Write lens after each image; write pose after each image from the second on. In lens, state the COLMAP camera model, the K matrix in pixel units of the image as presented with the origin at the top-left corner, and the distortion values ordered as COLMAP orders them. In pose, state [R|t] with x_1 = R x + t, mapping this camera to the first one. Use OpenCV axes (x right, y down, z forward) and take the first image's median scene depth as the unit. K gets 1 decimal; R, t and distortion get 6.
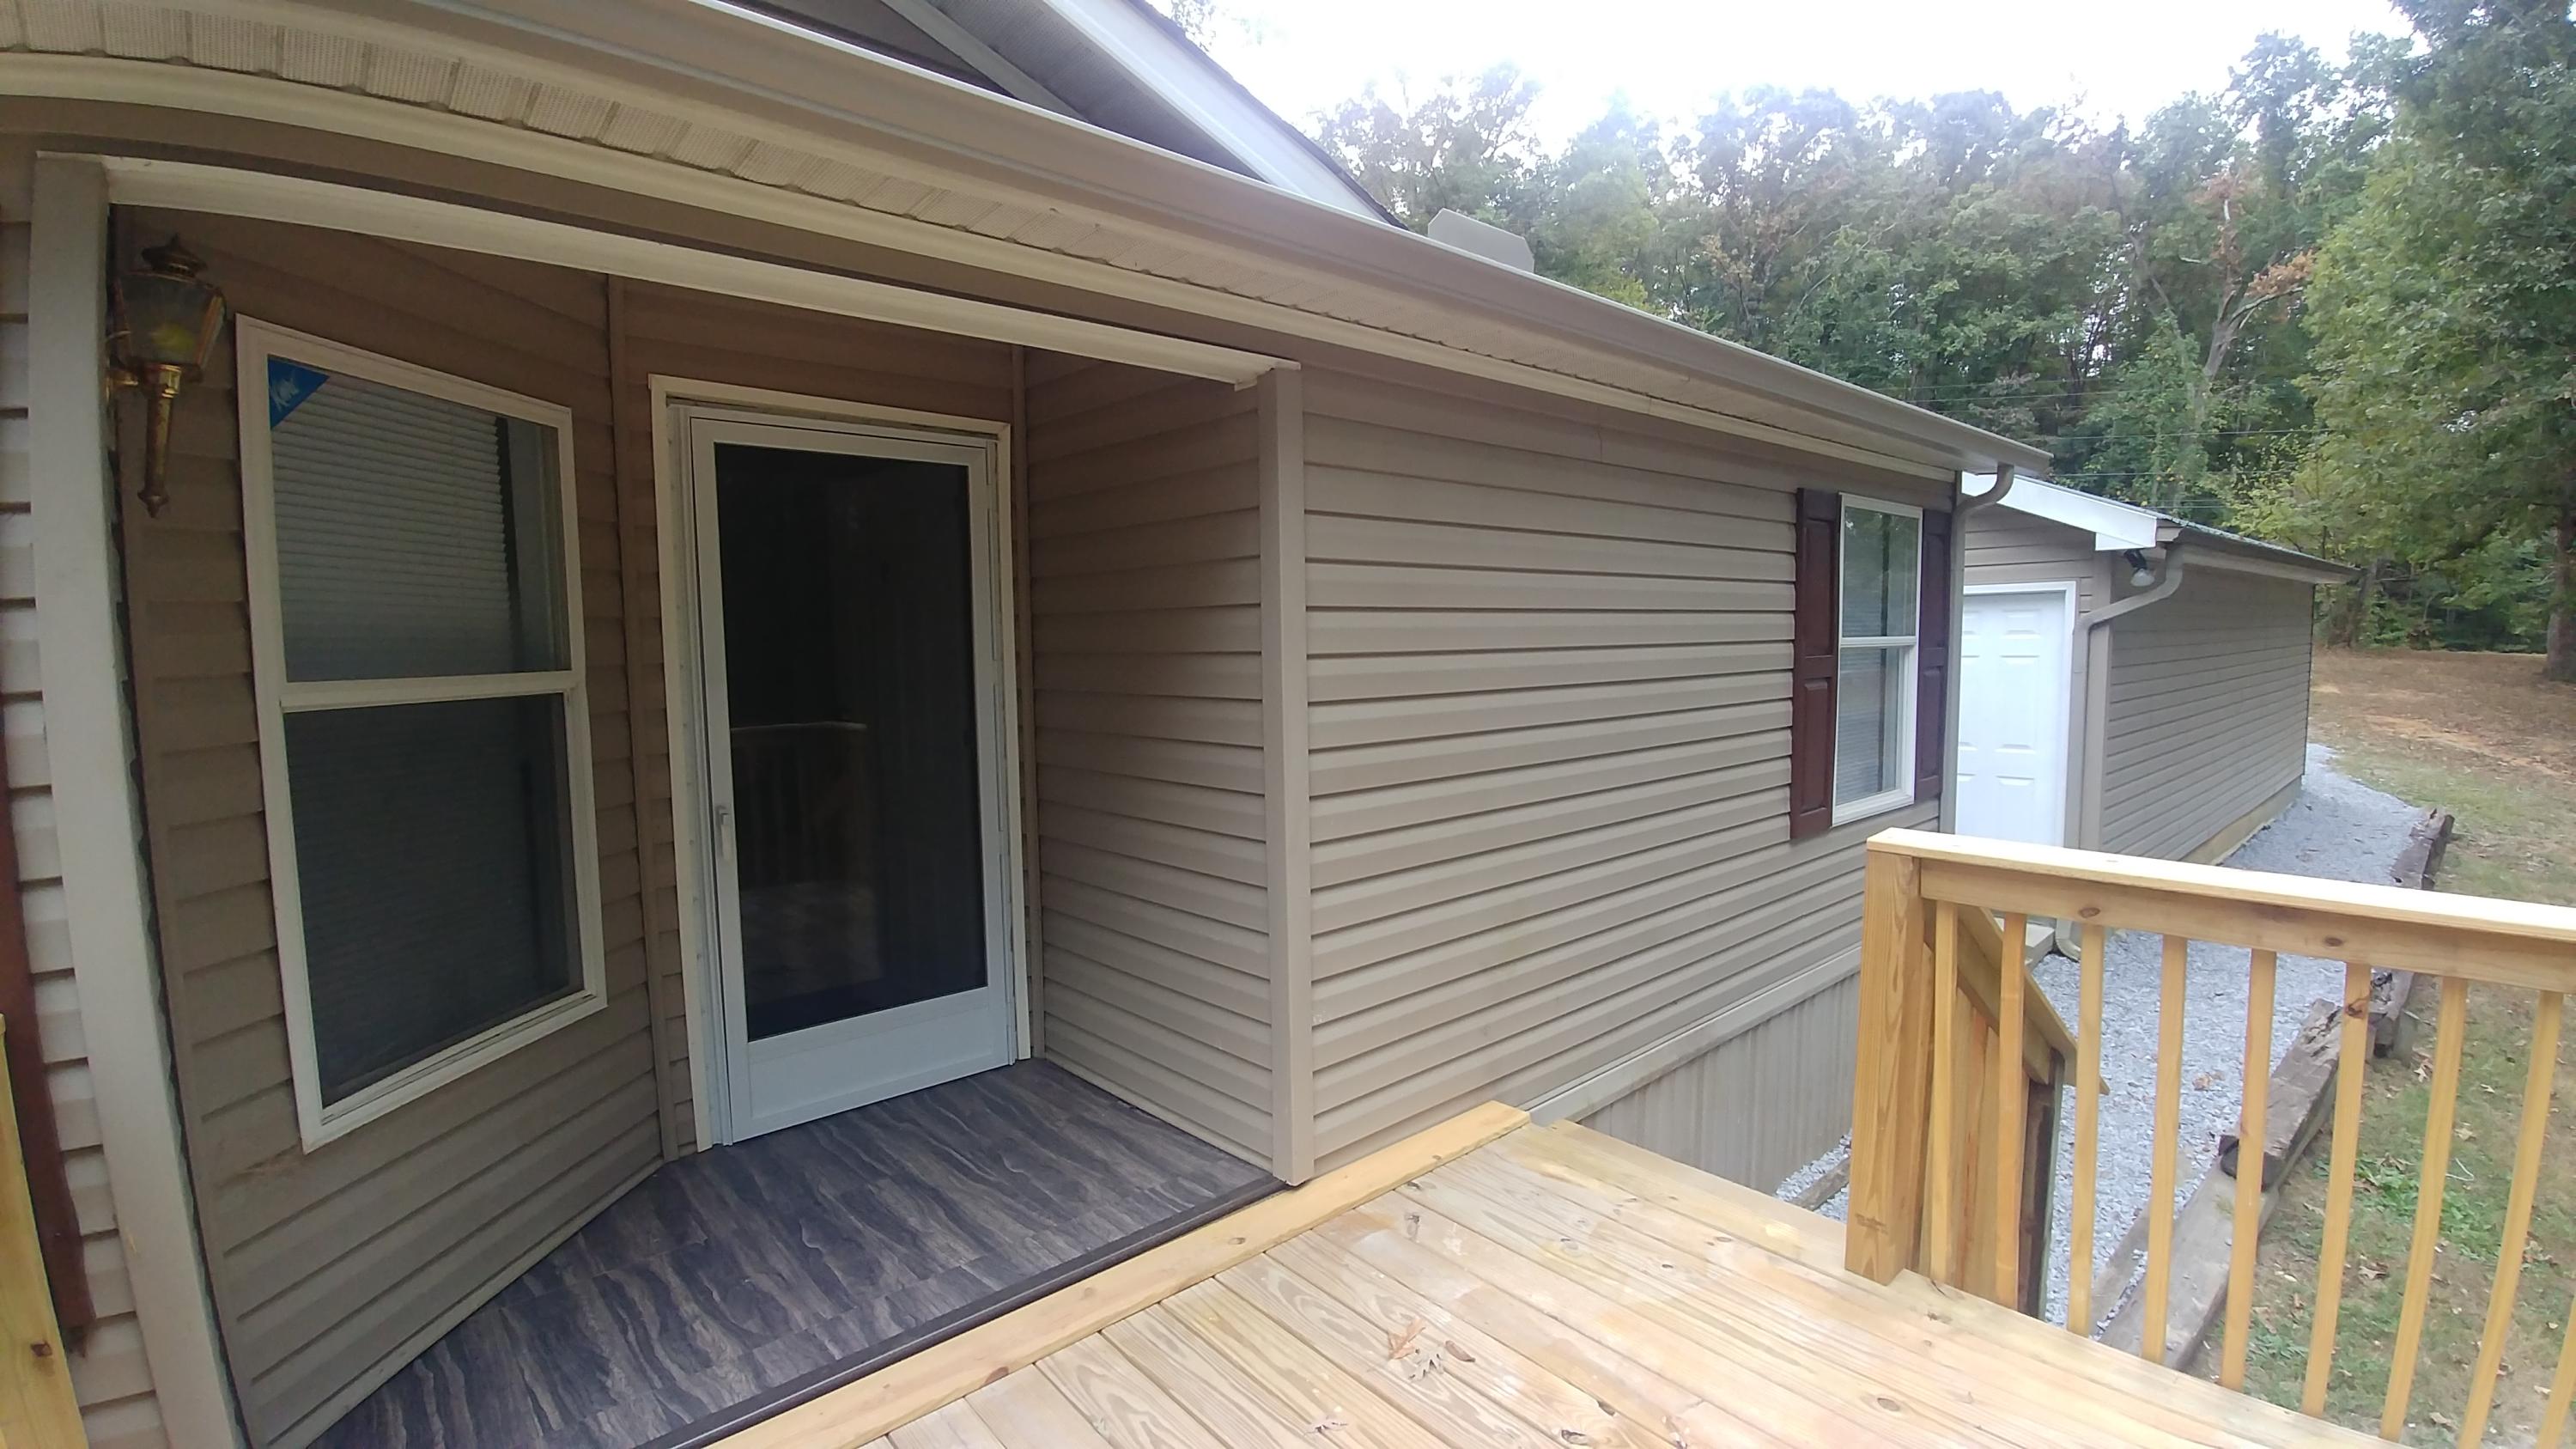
lens RADIAL K [[1150.1, 0, 1307.8], [0, 1150.1, 741.7], [0, 0, 1]] dist [-0.023640, -0.000452]
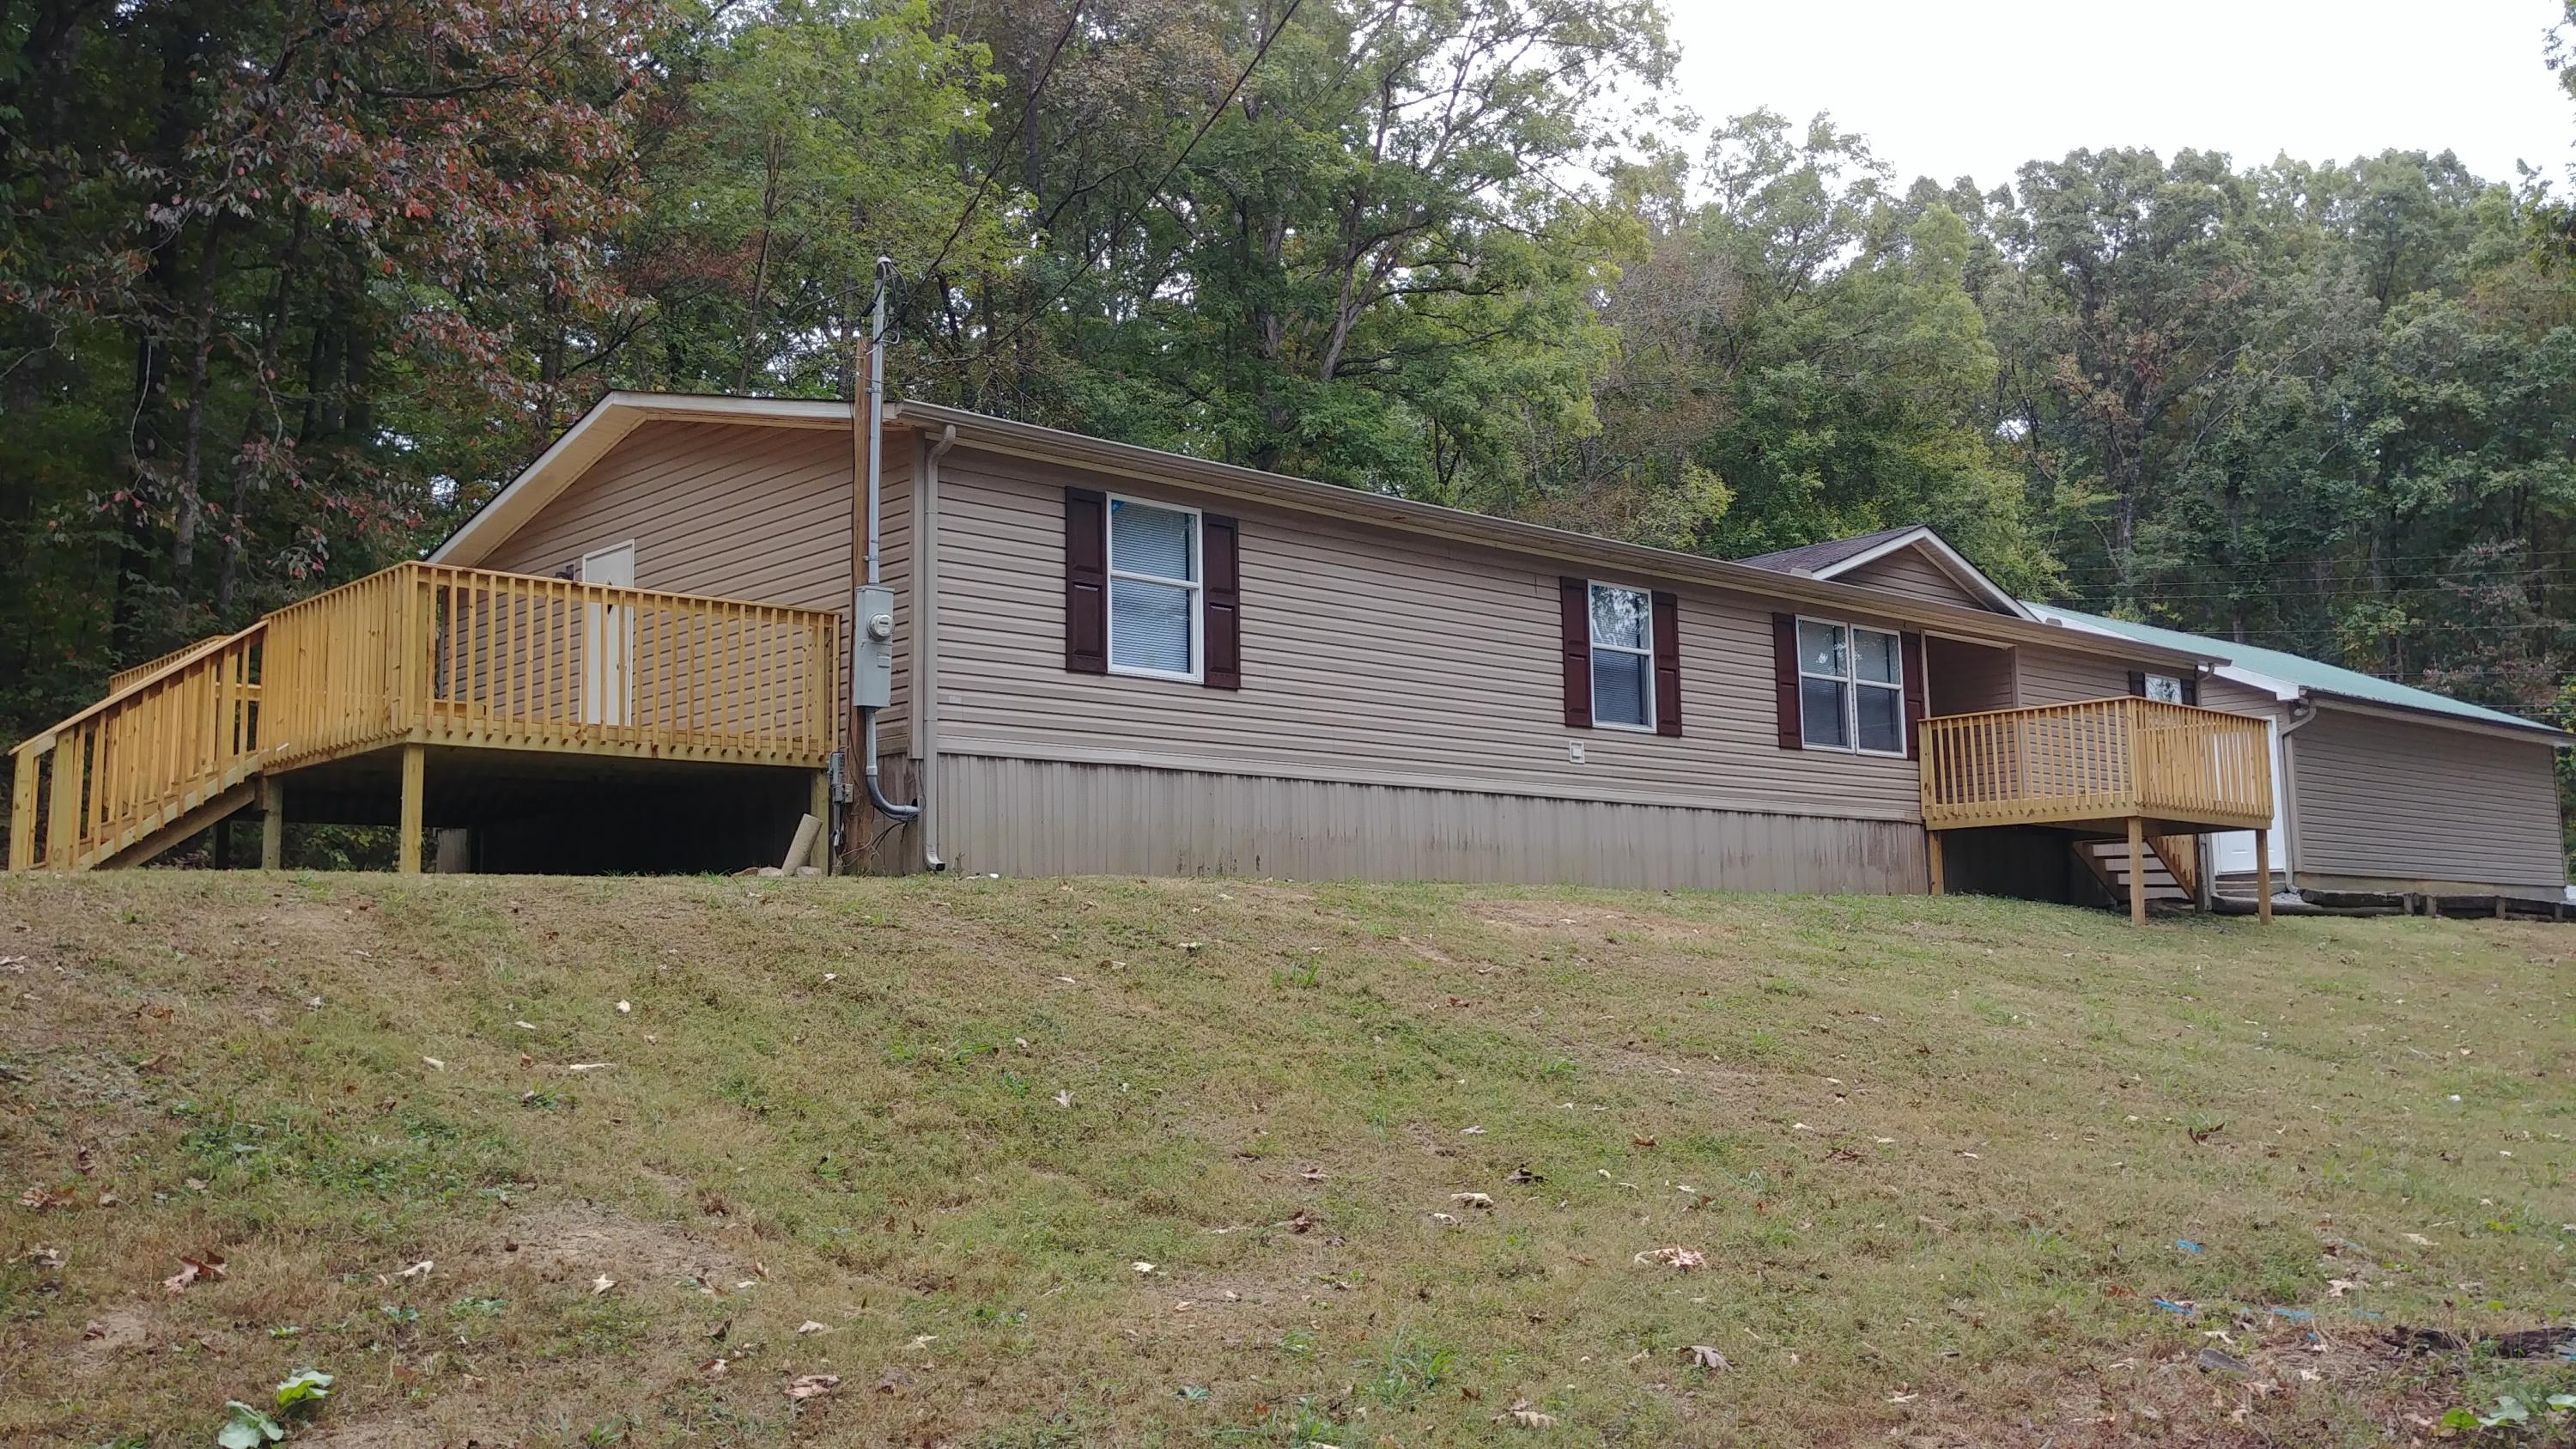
lens RADIAL K [[2303.2, 0, 1288.0], [0, 2303.2, 724.5], [0, 0, 1]] dist [0.098868, -0.270356]
pose [[0.999996, -0.000209, 0.002914, -0.158831], [0.000812, 0.978025, -0.208487, 0.104031], [-0.002806, 0.208489, 0.978021, -0.433237]]
